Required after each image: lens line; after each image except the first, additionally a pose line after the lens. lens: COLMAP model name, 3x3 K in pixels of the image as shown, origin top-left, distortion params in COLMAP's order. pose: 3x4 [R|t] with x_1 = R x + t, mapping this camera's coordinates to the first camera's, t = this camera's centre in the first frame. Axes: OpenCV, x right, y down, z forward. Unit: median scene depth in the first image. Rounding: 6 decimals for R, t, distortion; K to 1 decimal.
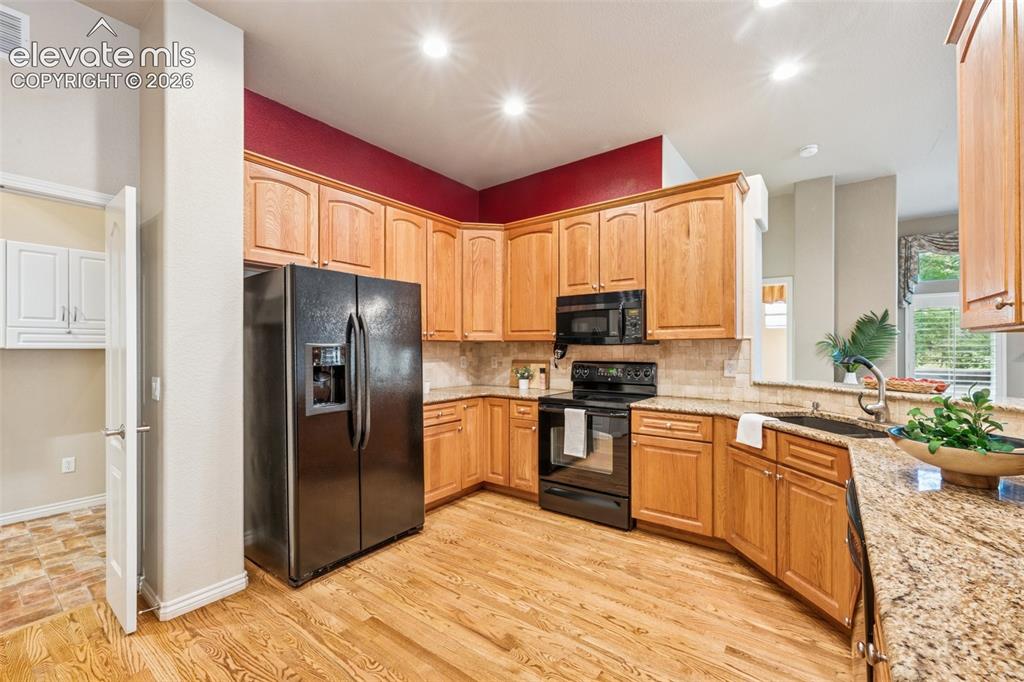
lens RADIAL K [[424.4, 0, 514.3], [0, 424.4, 345.7], [0, 0, 1]] dist [0.003577, 0.000333]
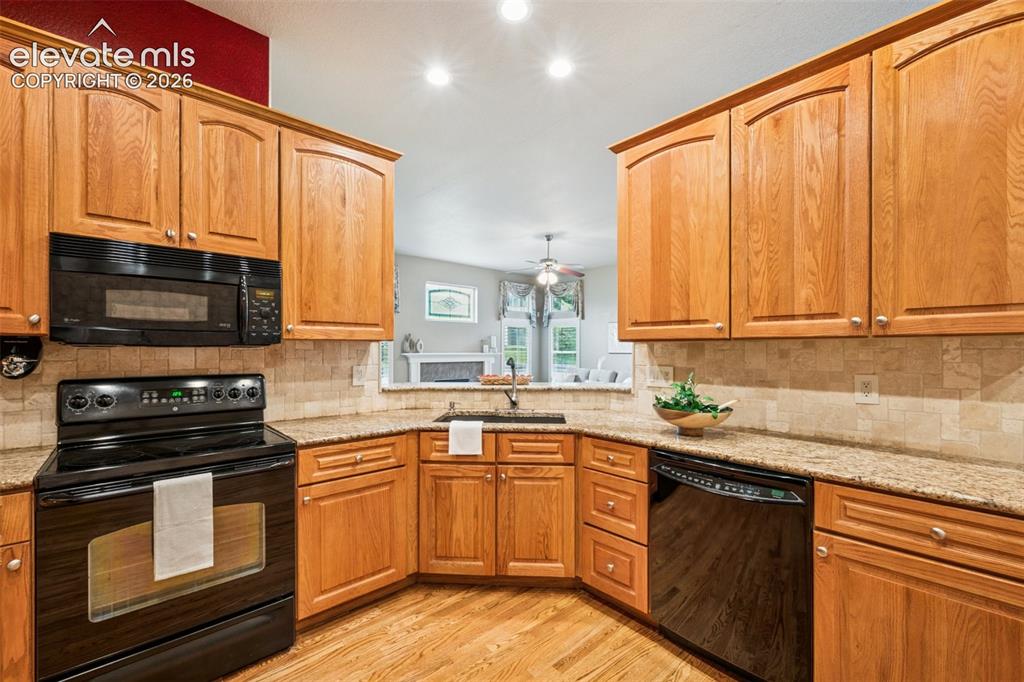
lens RADIAL K [[424.4, 0, 512.2], [0, 424.4, 349.6], [0, 0, 1]] dist [0.003577, 0.000333]
pose [[0.195816, 0.002900, 0.980636, -0.292978], [-0.005413, 0.999984, -0.001876, 0.001671], [-0.980626, -0.004941, 0.195828, 0.589647]]
